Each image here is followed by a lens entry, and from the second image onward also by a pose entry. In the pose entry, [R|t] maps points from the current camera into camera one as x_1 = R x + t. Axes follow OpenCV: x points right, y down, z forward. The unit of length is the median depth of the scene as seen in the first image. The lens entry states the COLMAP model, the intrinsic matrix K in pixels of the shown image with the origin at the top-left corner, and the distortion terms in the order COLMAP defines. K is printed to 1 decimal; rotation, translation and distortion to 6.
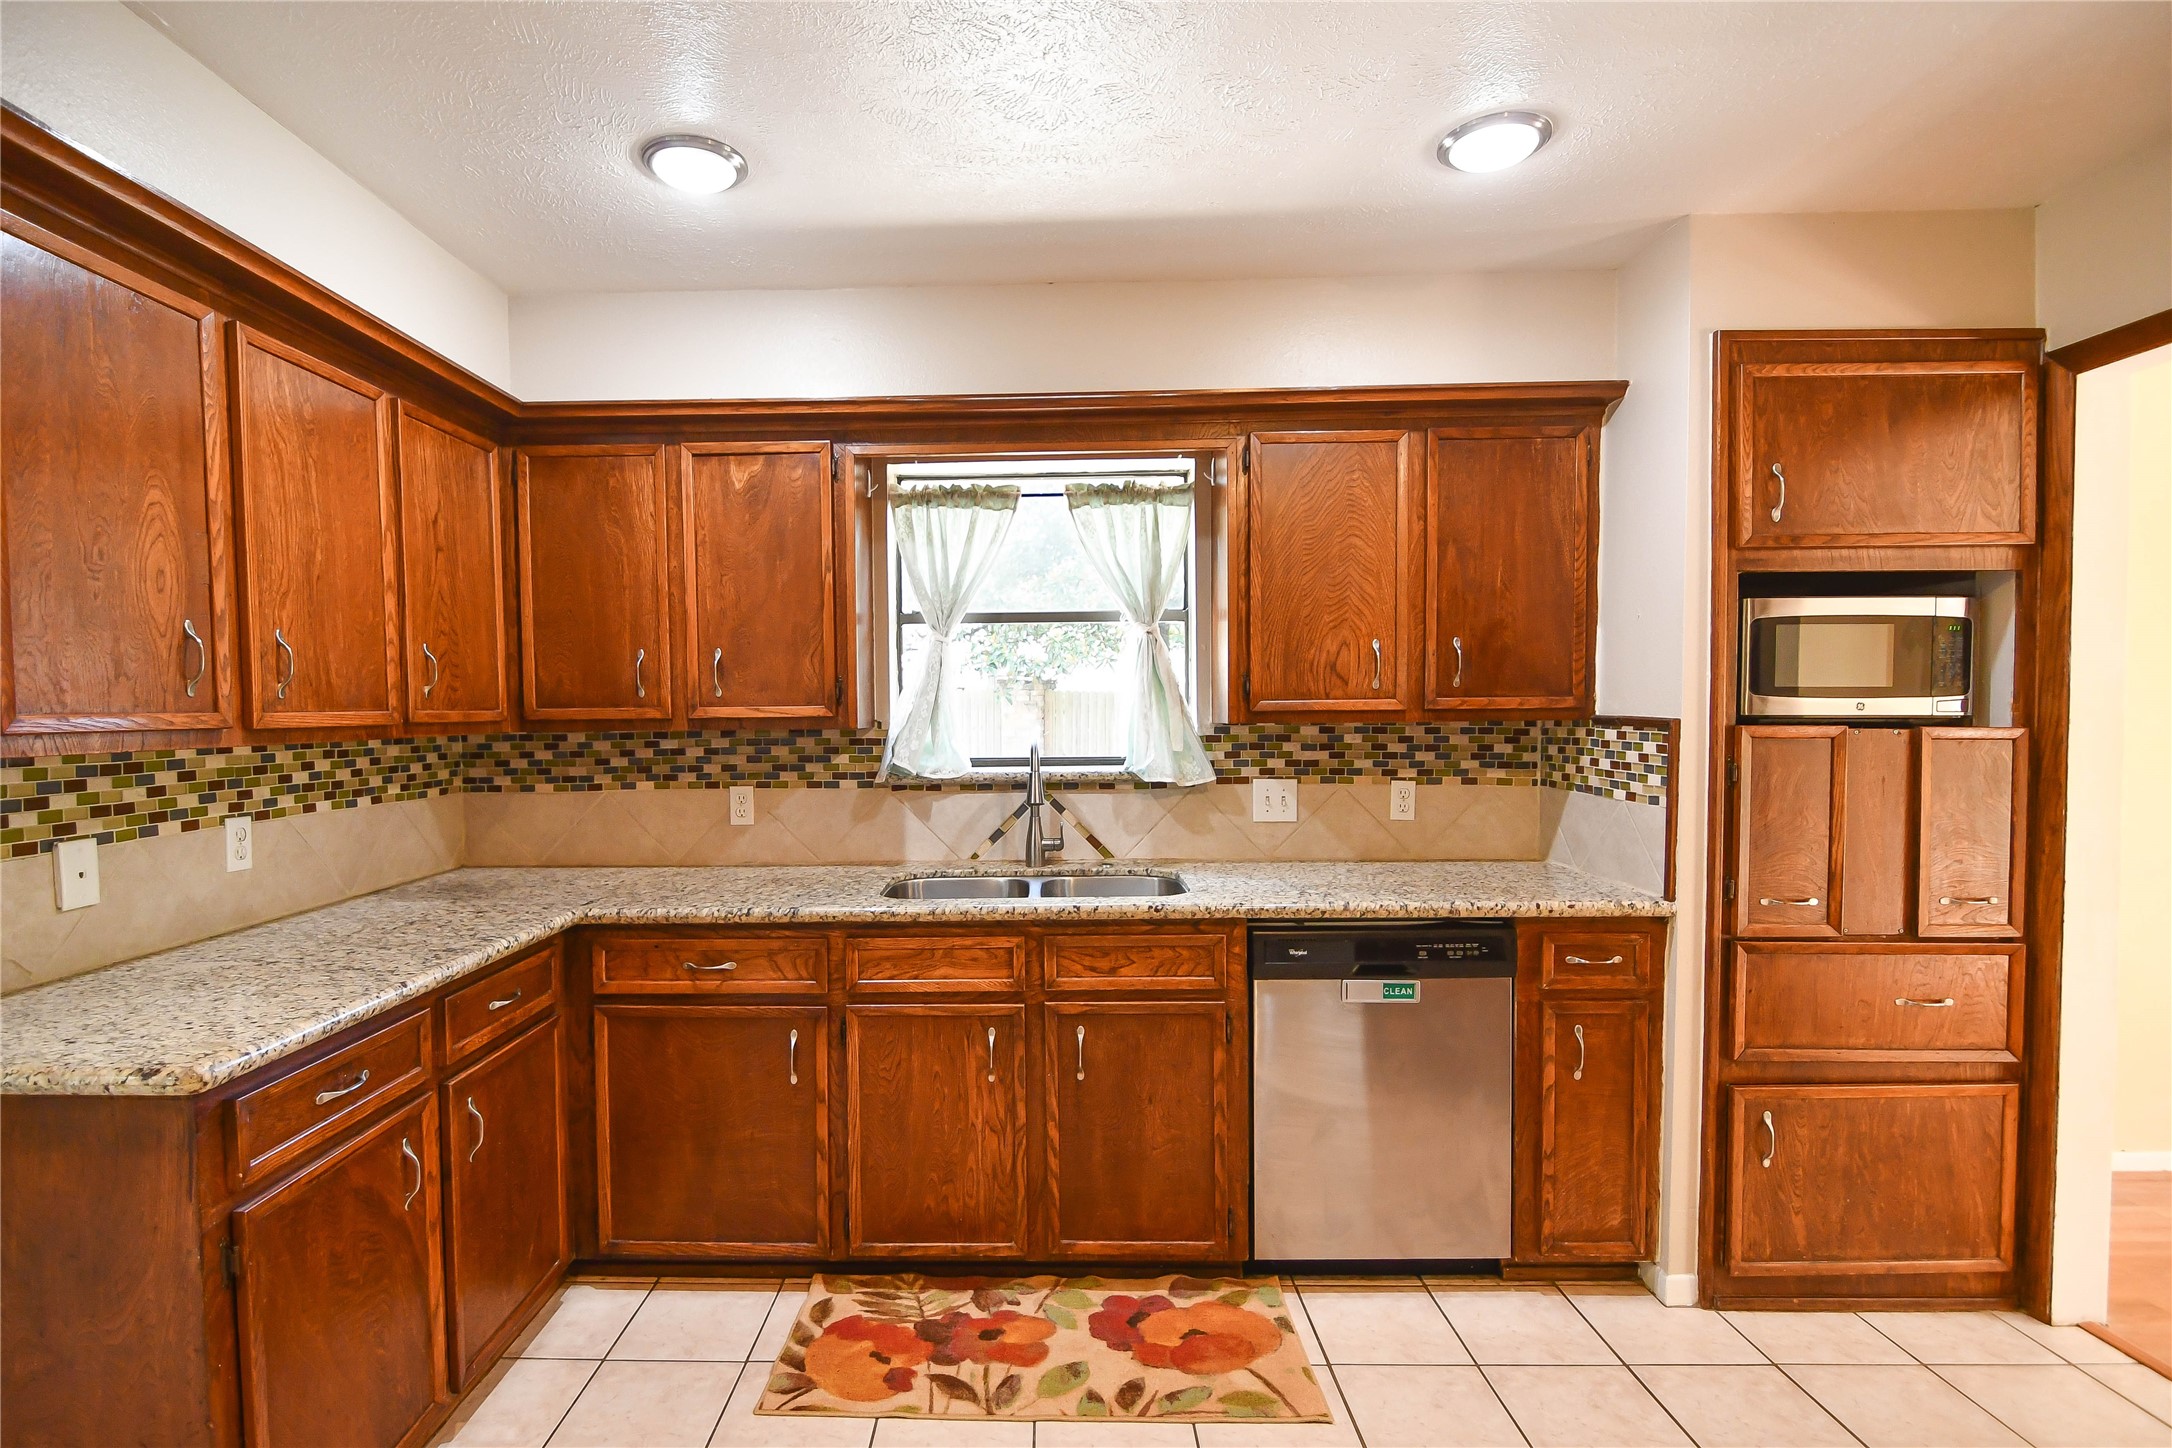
lens RADIAL K [[1110.2, 0, 1087.5], [0, 1110.2, 744.4], [0, 0, 1]] dist [0.023609, -0.021958]
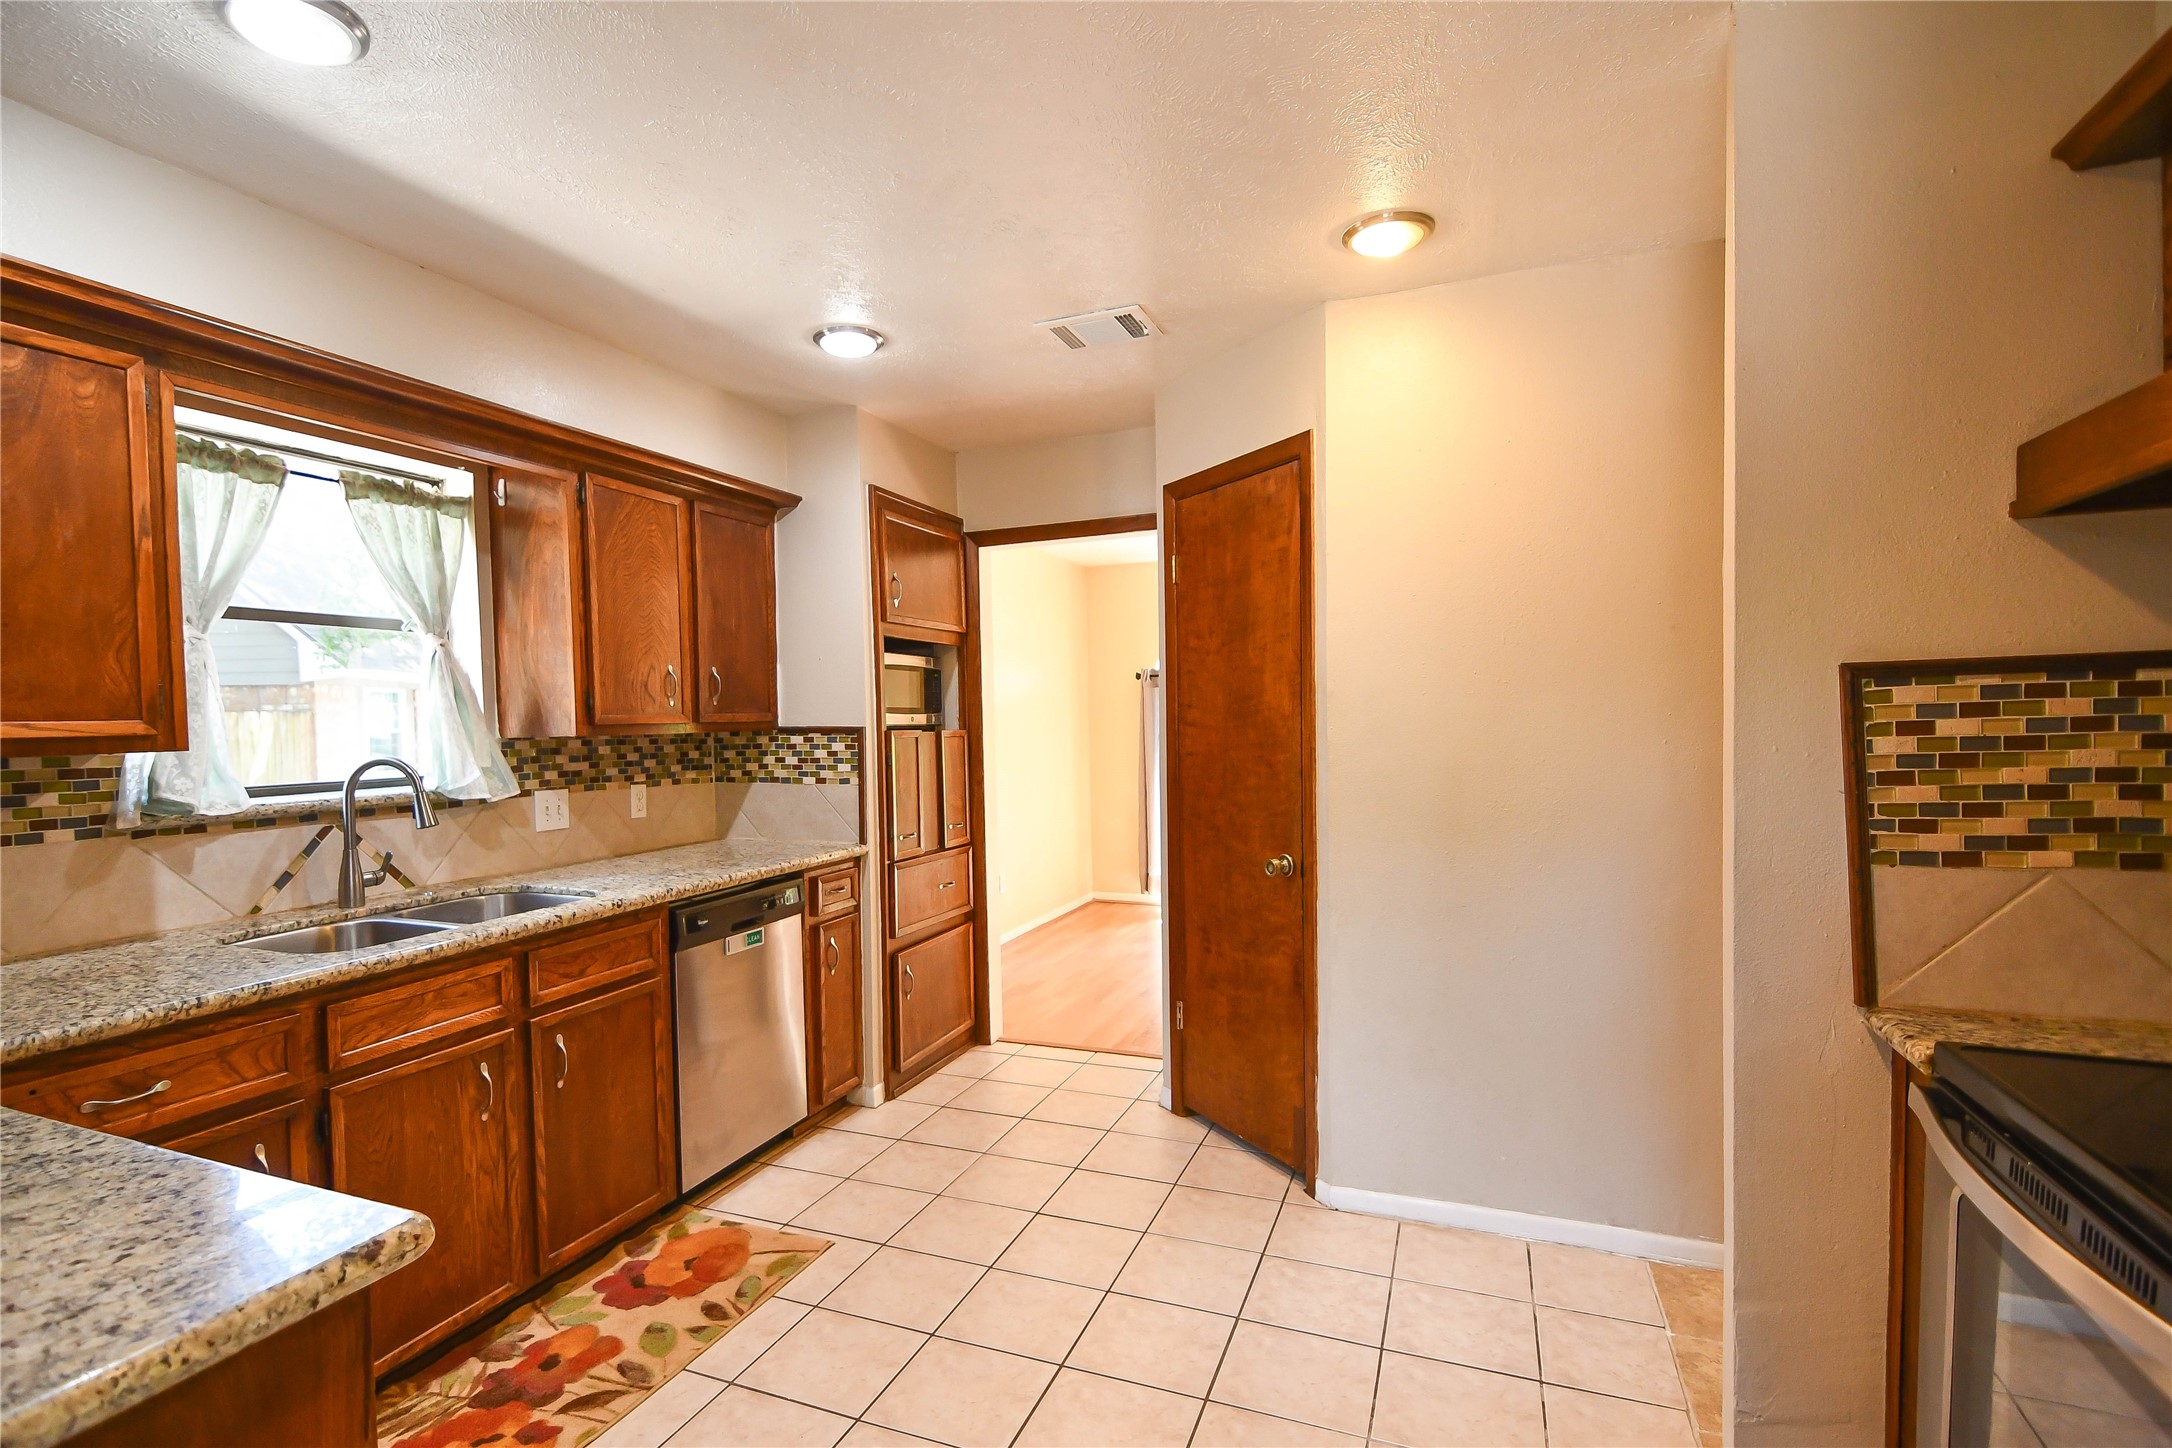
lens RADIAL K [[1042.7, 0, 1086.8], [0, 1042.7, 735.9], [0, 0, 1]] dist [0.000949, -0.000764]
pose [[0.341215, -0.015553, 0.939857, -0.682377], [0.047294, 0.998881, -0.000641, 0.004922], [-0.938795, 0.044668, 0.341569, 0.199233]]
